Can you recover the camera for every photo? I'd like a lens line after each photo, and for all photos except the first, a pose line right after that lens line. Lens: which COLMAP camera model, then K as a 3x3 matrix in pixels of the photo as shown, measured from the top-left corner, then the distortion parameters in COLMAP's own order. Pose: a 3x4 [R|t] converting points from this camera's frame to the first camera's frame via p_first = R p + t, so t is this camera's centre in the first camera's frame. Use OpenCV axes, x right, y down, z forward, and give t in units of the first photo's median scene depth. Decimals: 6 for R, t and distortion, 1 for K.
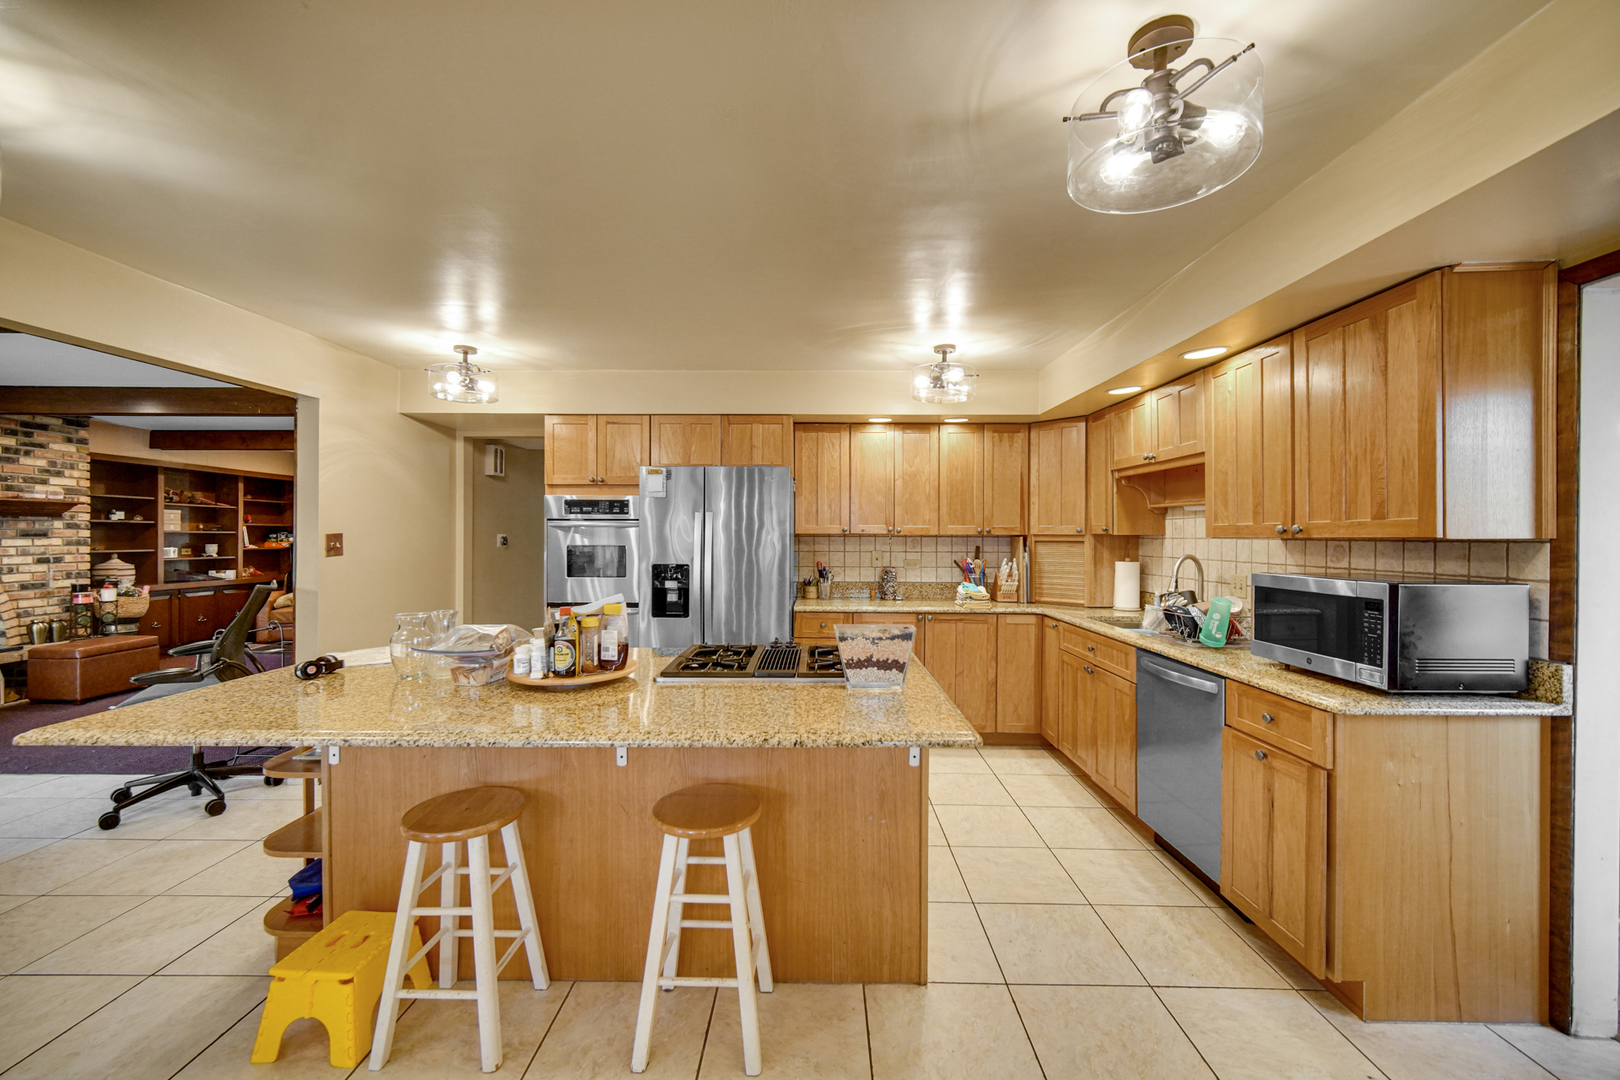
lens RADIAL K [[634.4, 0, 809.2], [0, 634.4, 536.2], [0, 0, 1]] dist [-0.001013, -0.000133]
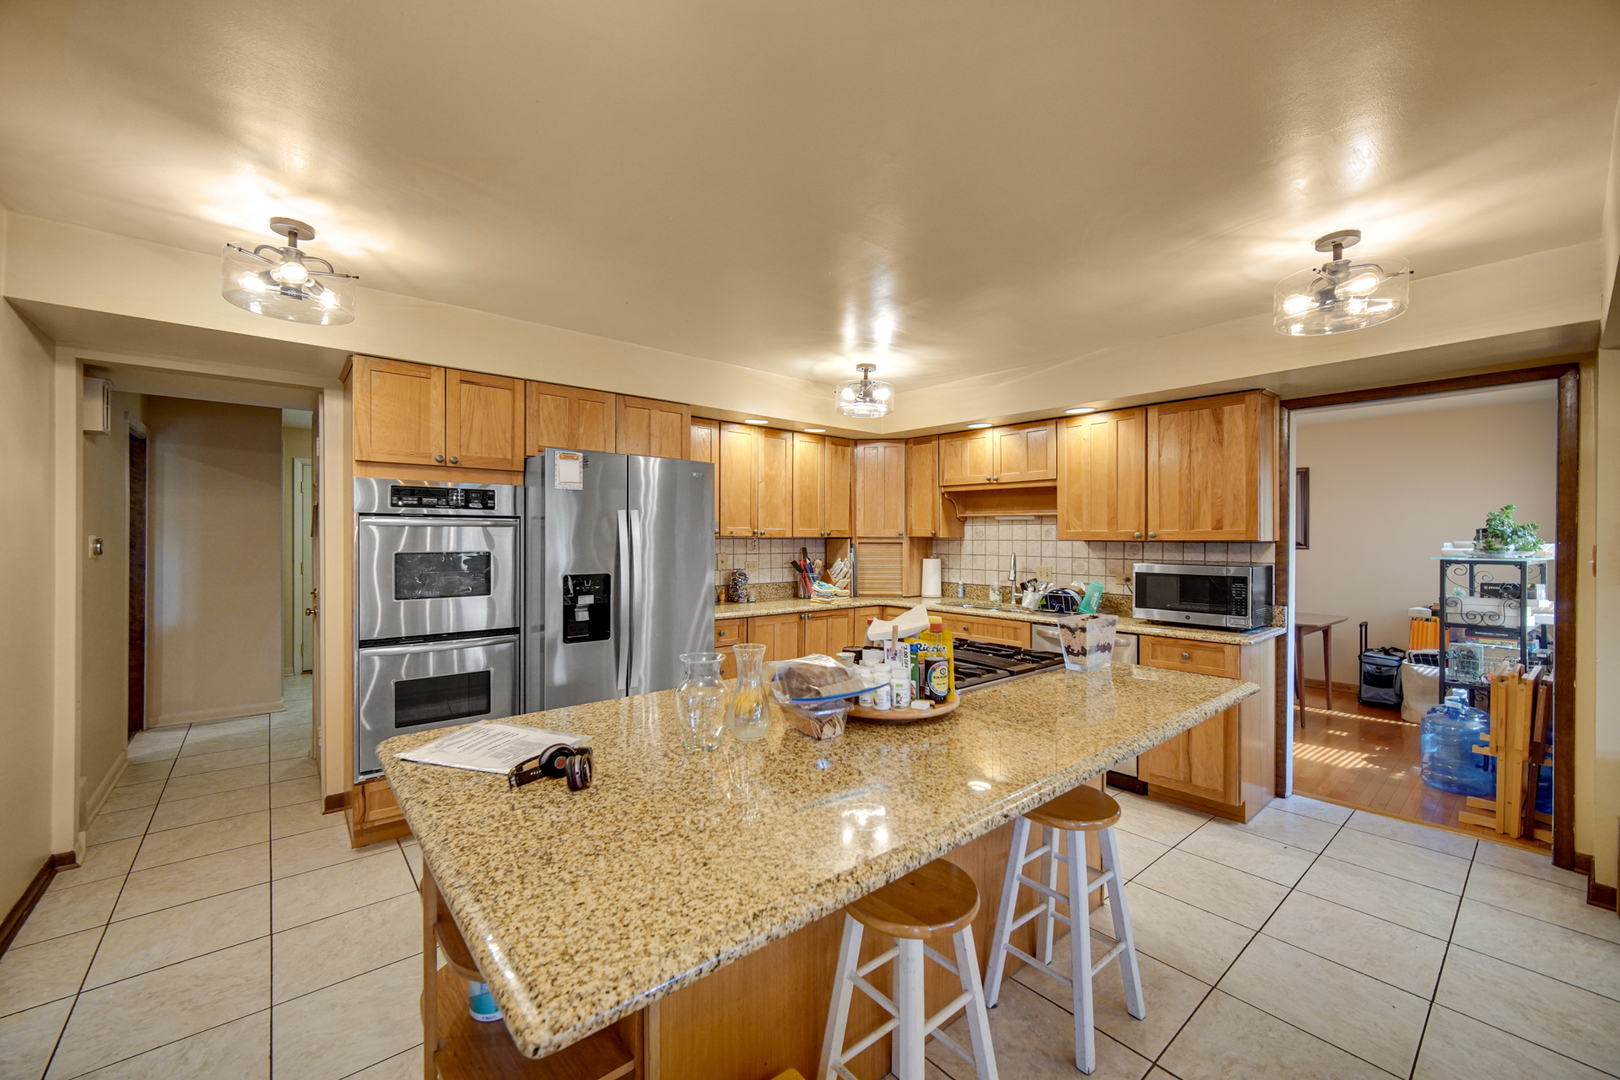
lens RADIAL K [[634.4, 0, 801.8], [0, 634.4, 537.7], [0, 0, 1]] dist [-0.001013, -0.000133]
pose [[0.762165, -0.000212, 0.647383, -0.519022], [-0.001335, 0.999997, 0.001899, -0.003444], [-0.647381, -0.002312, 0.762163, 0.215340]]
